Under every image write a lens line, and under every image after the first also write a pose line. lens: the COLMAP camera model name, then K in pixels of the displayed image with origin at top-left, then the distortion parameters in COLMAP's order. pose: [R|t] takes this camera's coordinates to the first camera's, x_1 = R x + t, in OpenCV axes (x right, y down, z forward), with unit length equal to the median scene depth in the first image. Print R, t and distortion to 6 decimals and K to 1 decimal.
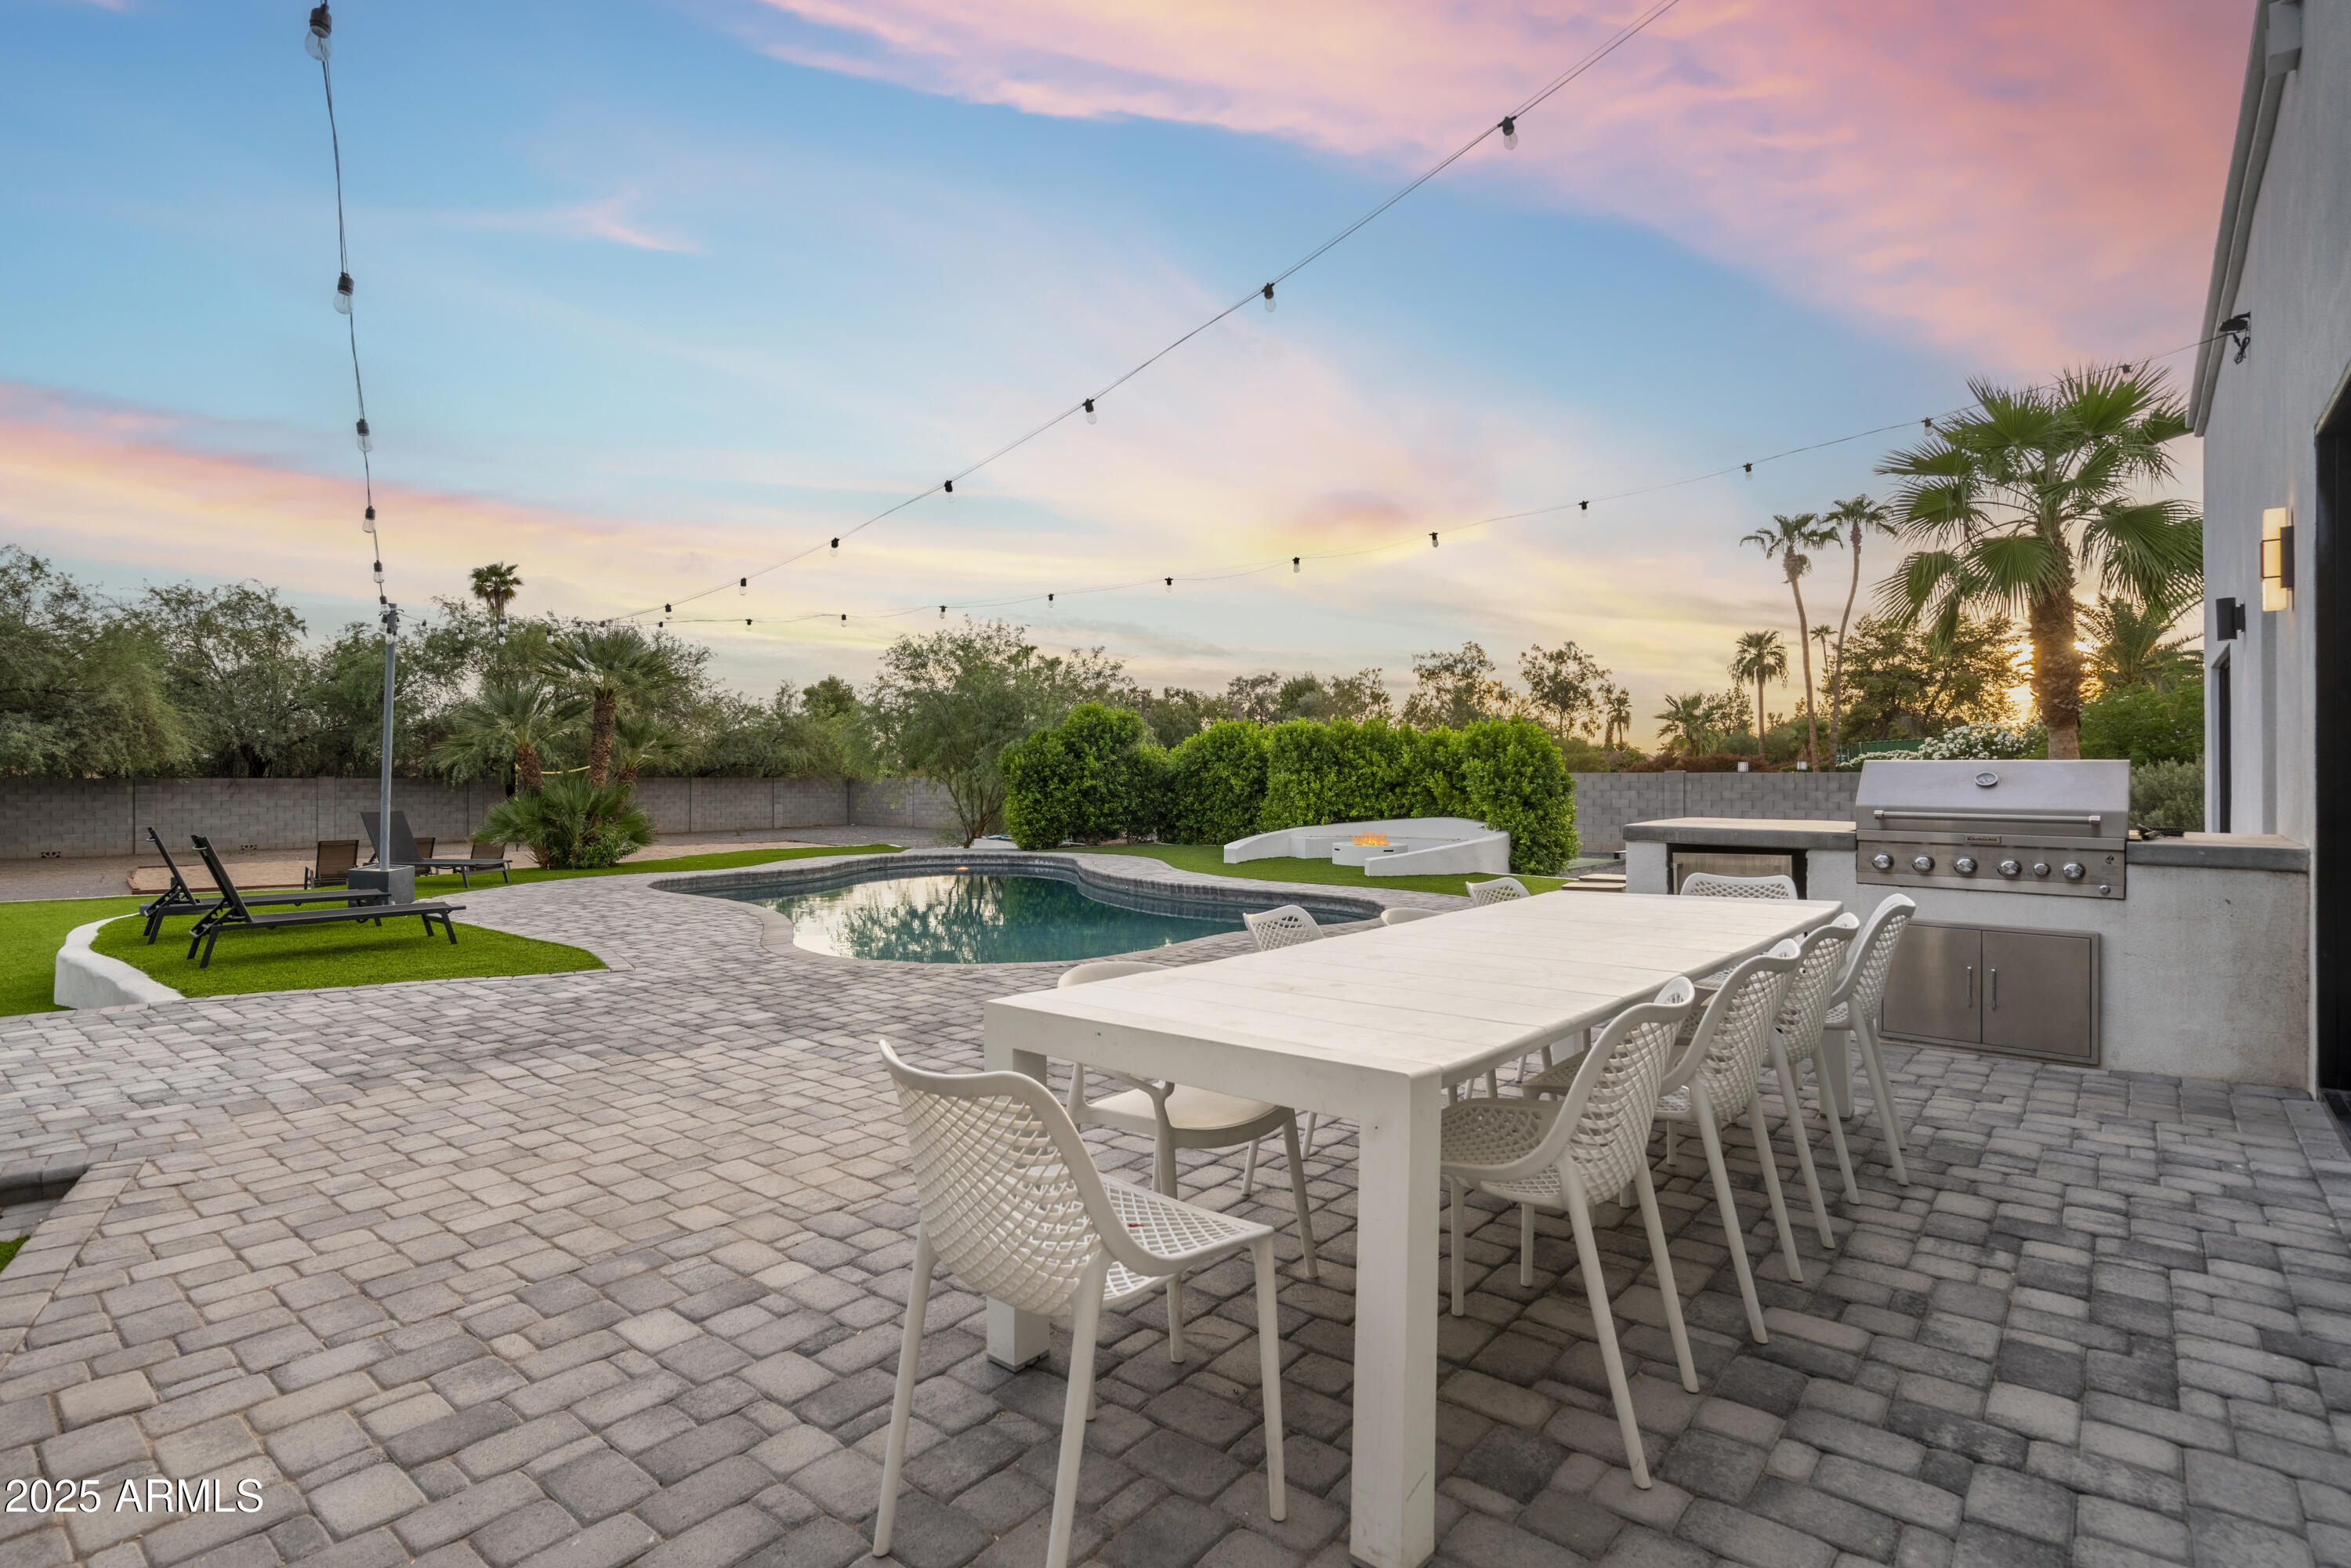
lens RADIAL K [[1193.5, 0, 1155.5], [0, 1193.5, 775.1], [0, 0, 1]] dist [-0.002589, 0.002613]
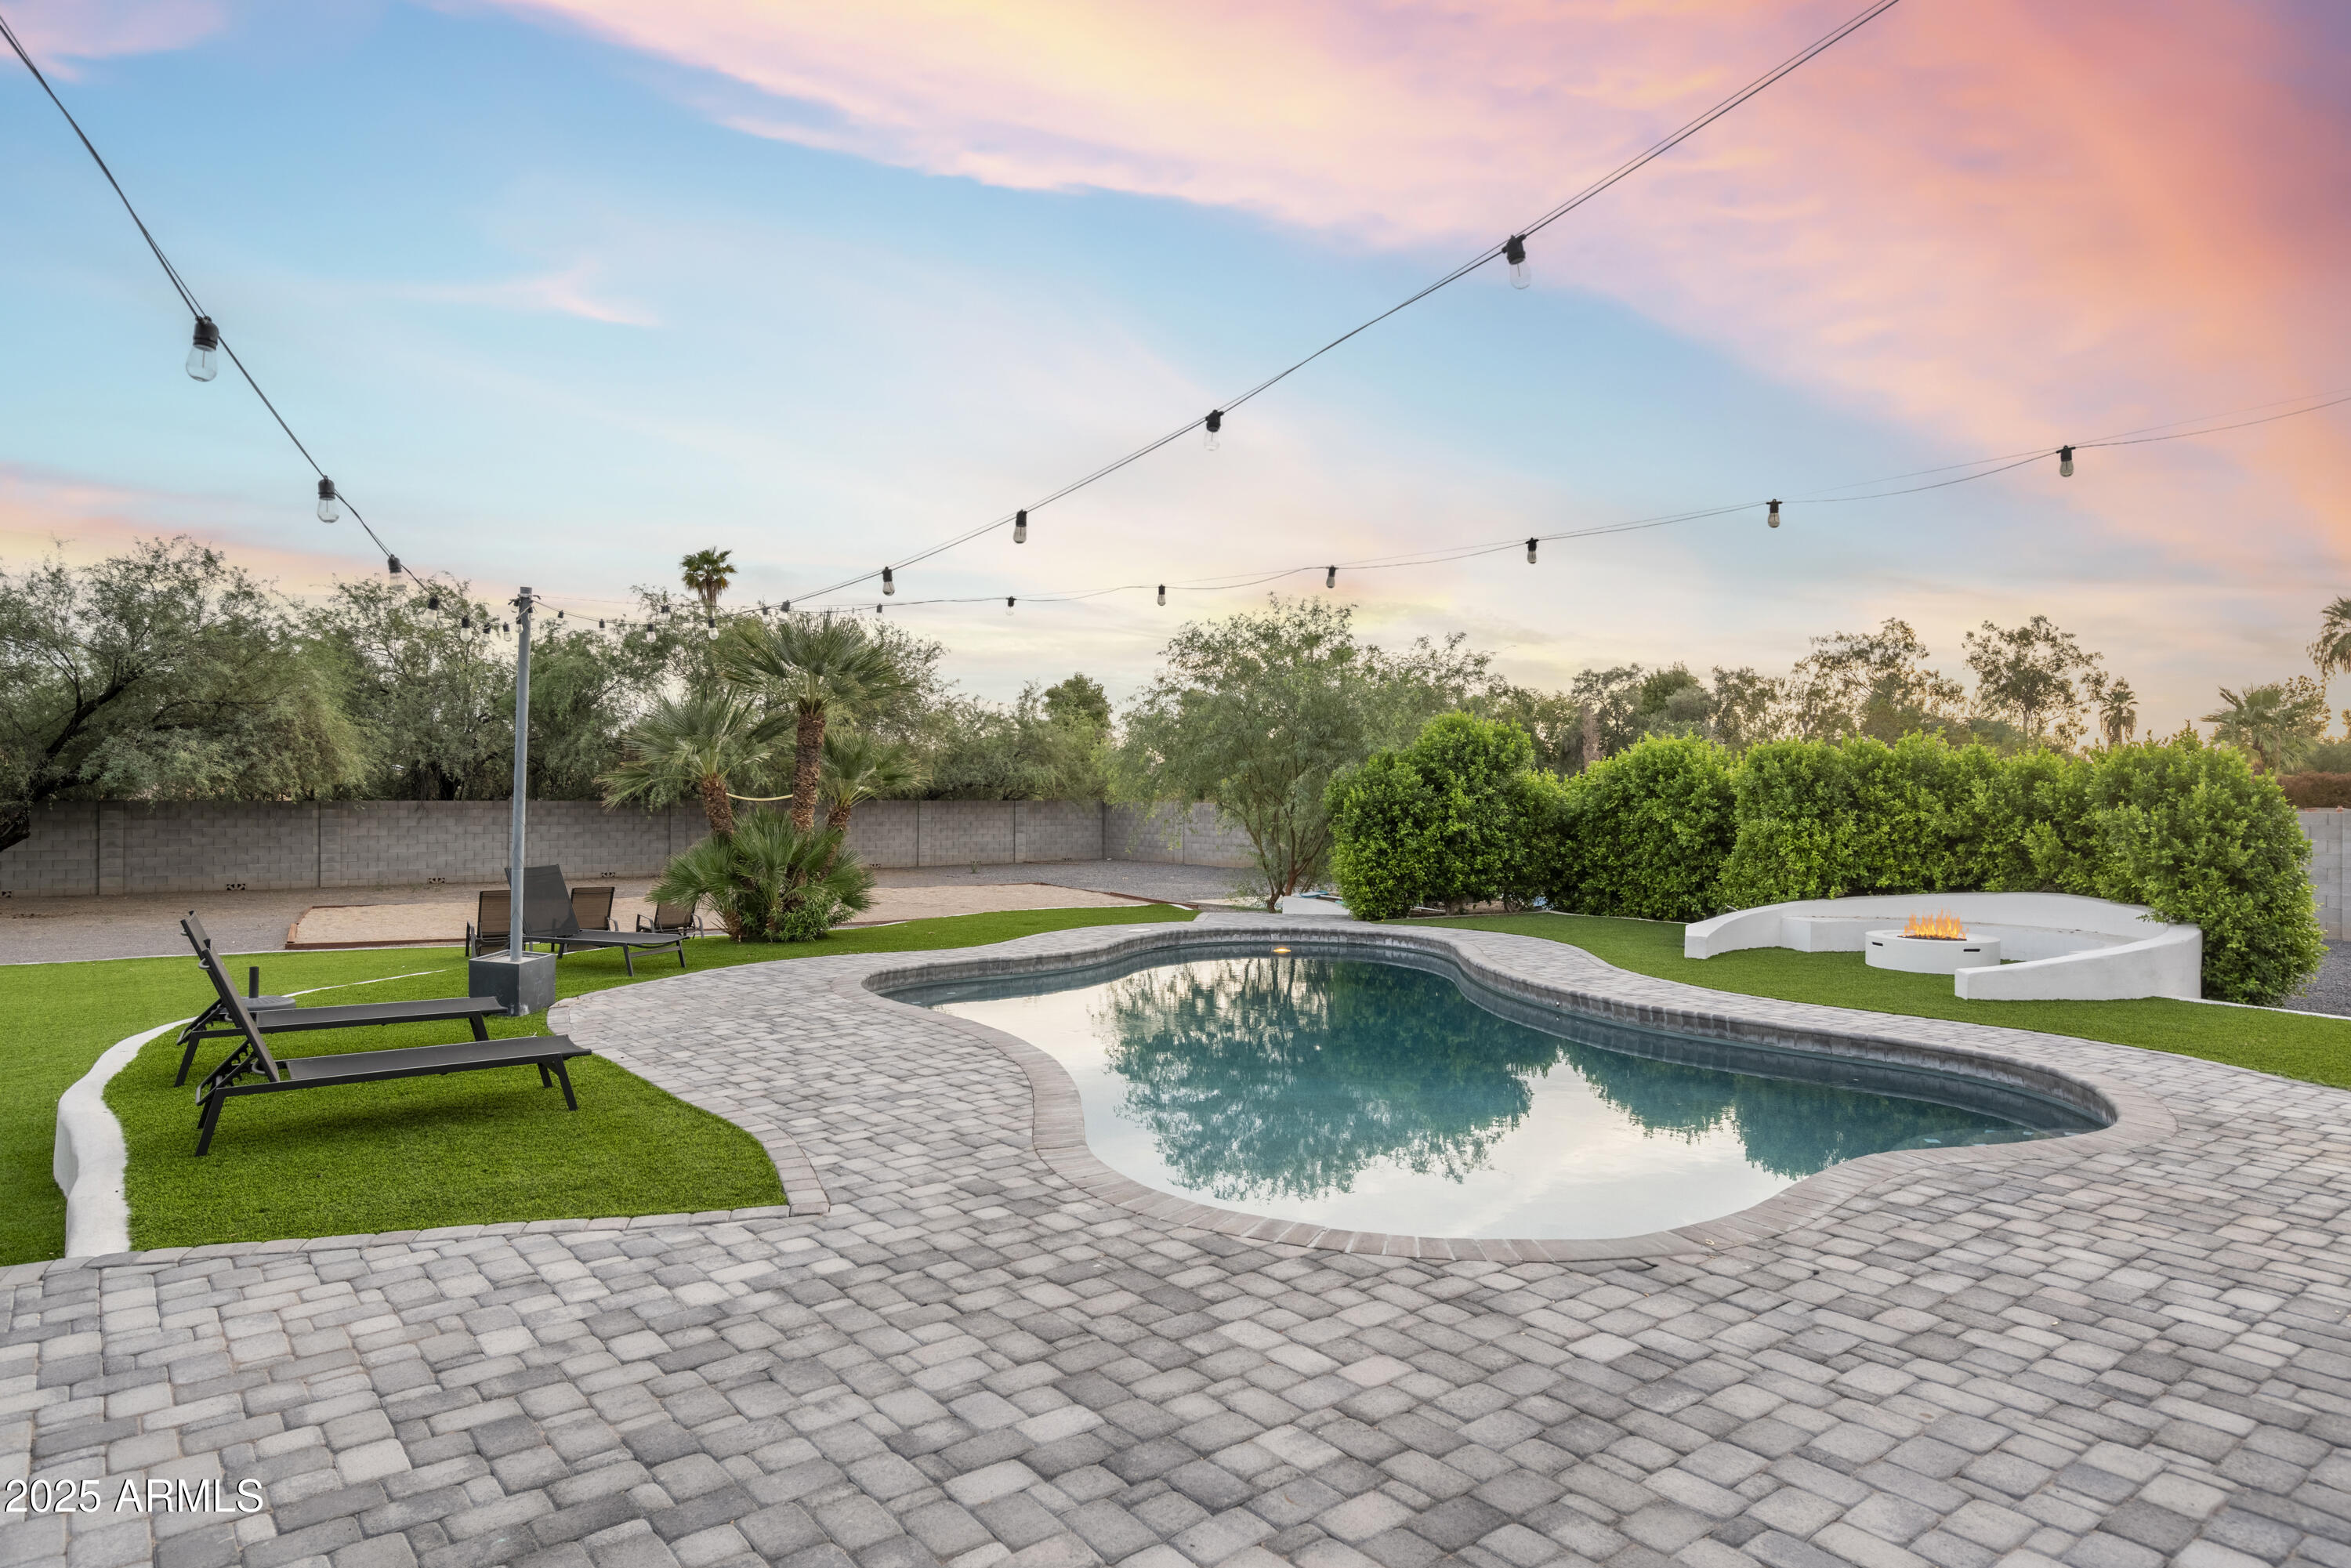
lens RADIAL K [[1440.3, 0, 1166.1], [0, 1440.3, 801.5], [0, 0, 1]] dist [0.004286, -0.000189]
pose [[0.979835, 0.007039, -0.199685, -0.068044], [-0.005489, 0.999950, 0.008316, -0.018483], [0.199734, -0.007052, 0.979825, 0.170872]]
